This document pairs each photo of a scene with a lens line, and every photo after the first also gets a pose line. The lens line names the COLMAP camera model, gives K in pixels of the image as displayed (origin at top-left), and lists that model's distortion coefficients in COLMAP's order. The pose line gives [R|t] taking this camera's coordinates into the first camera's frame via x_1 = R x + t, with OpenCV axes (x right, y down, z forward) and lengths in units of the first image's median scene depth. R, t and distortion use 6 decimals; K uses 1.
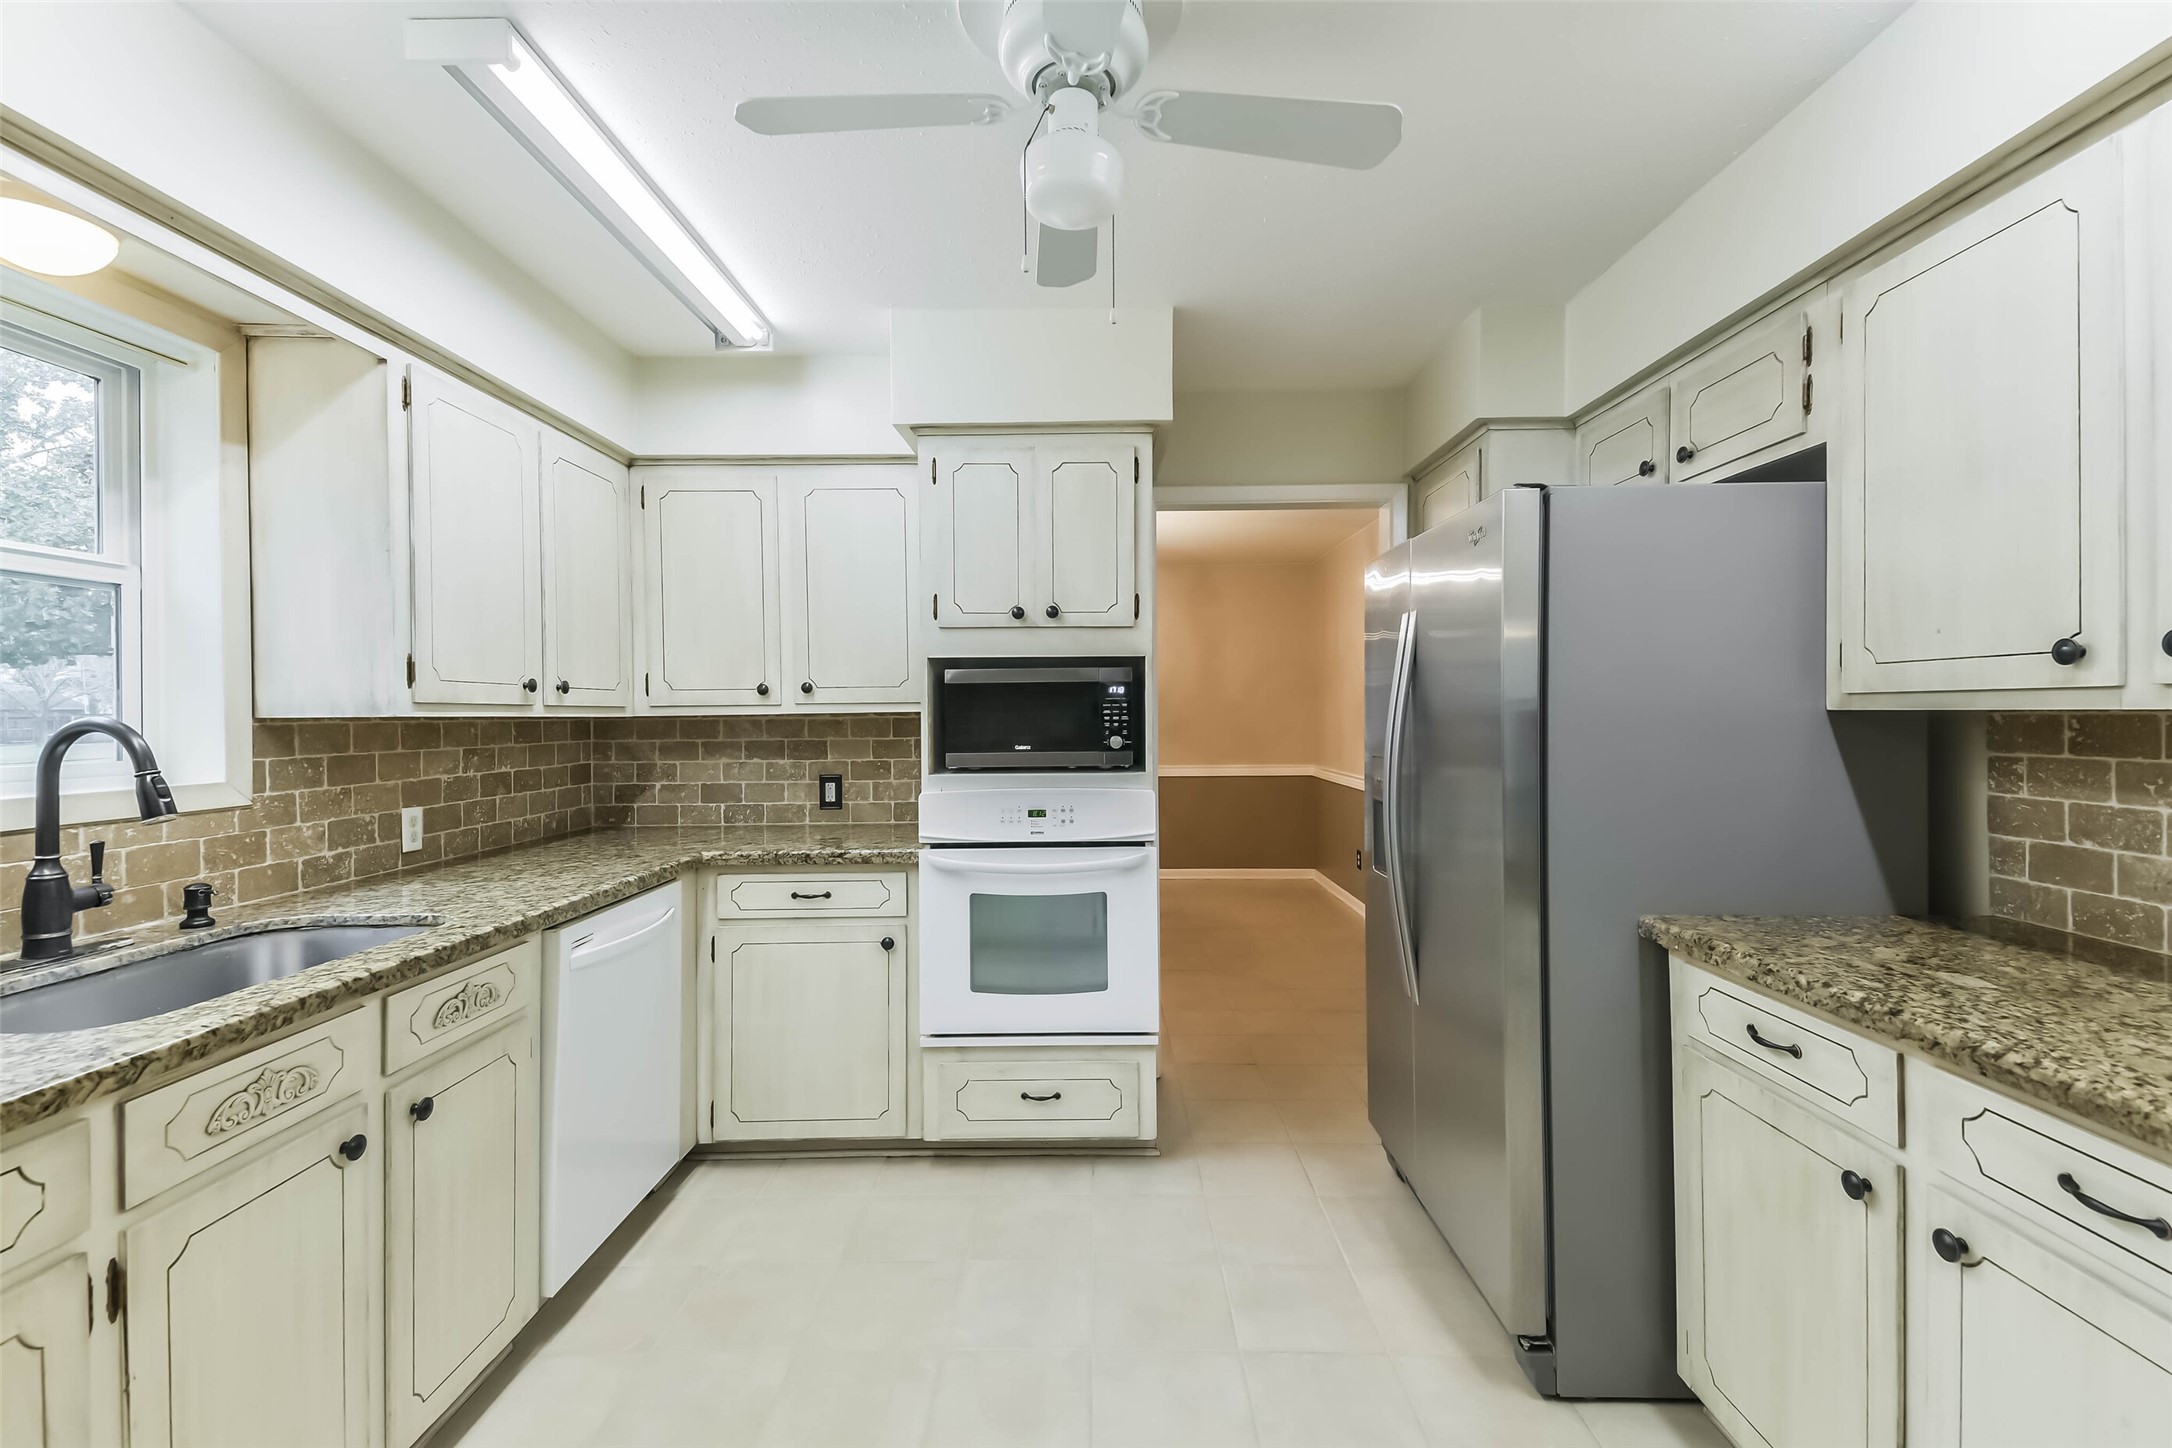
lens RADIAL K [[954.3, 0, 1097.1], [0, 954.3, 717.4], [0, 0, 1]] dist [0.068676, -0.033630]
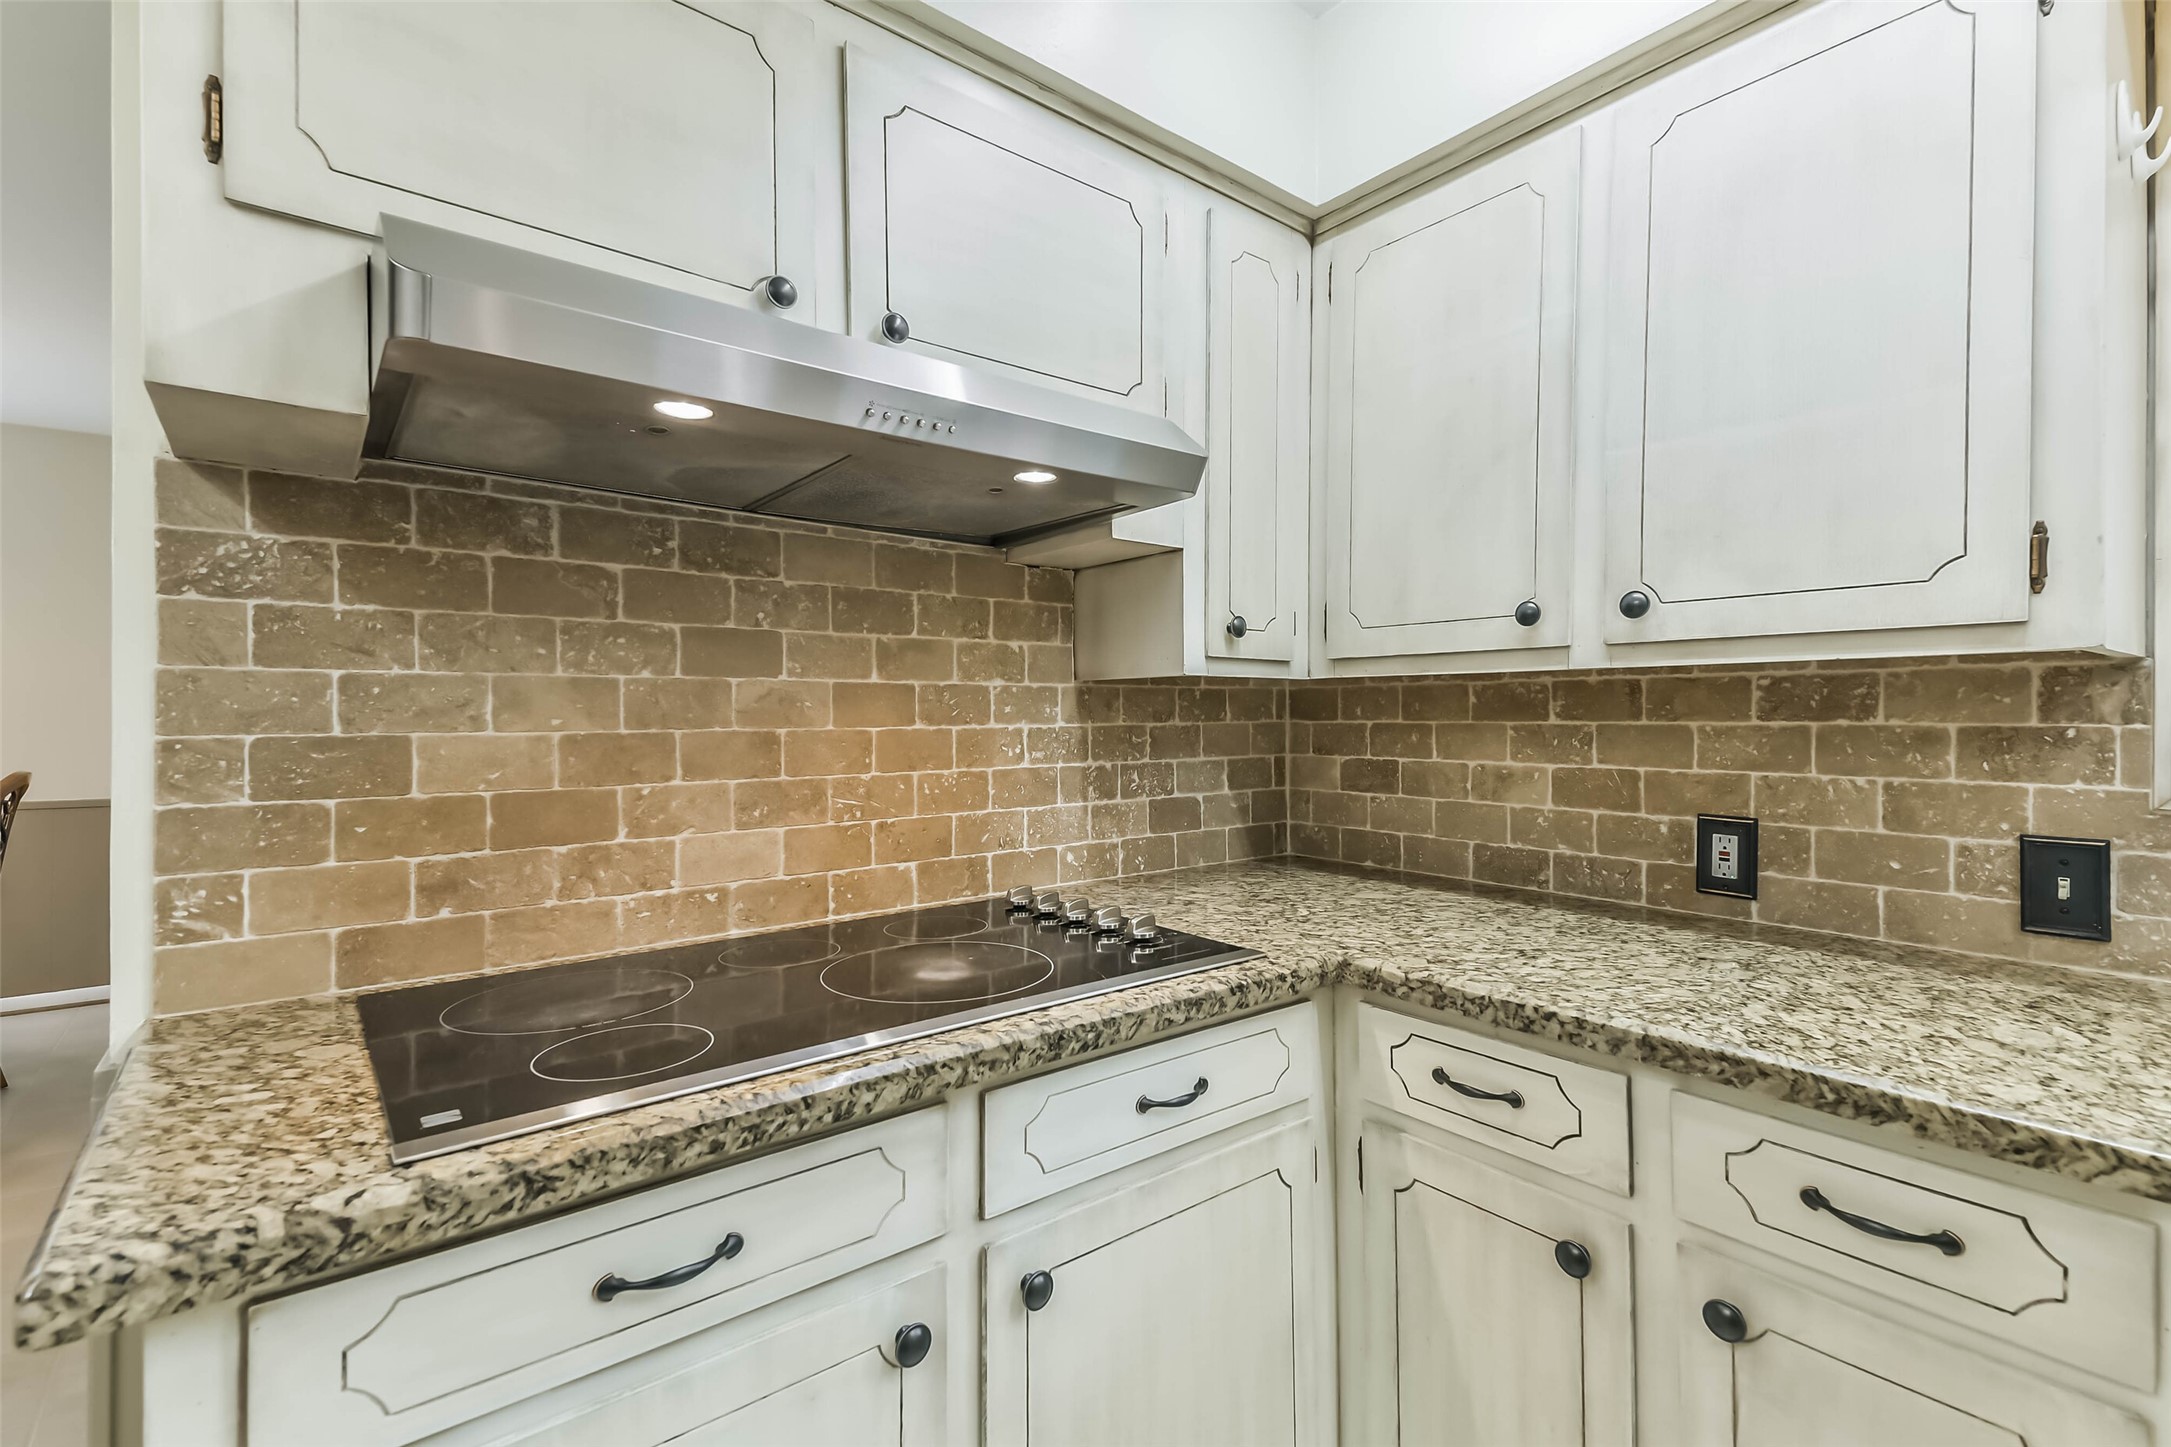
lens RADIAL K [[975.2, 0, 1077.9], [0, 975.2, 719.3], [0, 0, 1]] dist [0.064749, -0.030340]
pose [[-0.786281, 0.010055, -0.617787, -0.042815], [0.004150, 0.999931, 0.010992, 0.059559], [0.617855, 0.006078, -0.786268, 1.150776]]
